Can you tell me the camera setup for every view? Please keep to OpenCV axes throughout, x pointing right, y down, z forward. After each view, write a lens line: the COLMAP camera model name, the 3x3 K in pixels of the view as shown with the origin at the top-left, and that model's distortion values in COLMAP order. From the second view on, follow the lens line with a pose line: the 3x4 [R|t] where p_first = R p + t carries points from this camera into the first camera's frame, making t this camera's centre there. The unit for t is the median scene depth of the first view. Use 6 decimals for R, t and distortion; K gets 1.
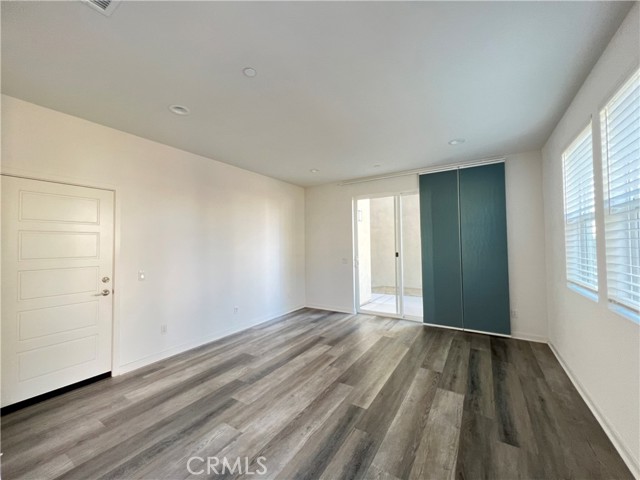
lens RADIAL K [[256.5, 0, 319.5], [0, 256.5, 239.0], [0, 0, 1]] dist [0.000819, -0.000193]
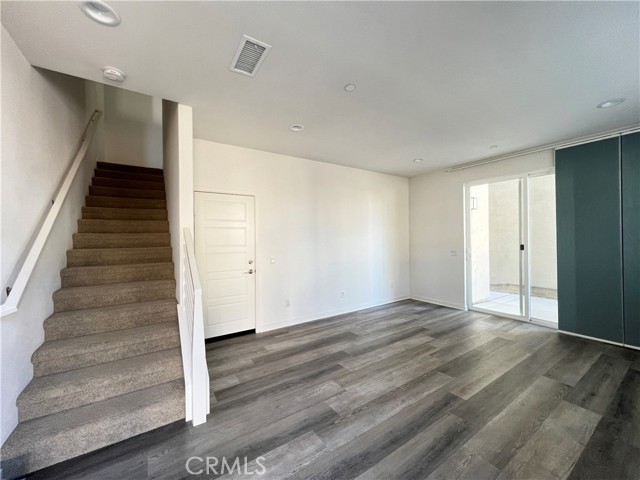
lens RADIAL K [[256.5, 0, 320.9], [0, 256.5, 238.9], [0, 0, 1]] dist [0.000819, -0.000193]
pose [[0.919309, 0.001563, -0.393533, 0.045631], [0.011585, 0.999451, 0.031033, -0.003029], [0.393366, -0.033088, 0.918786, -0.098542]]
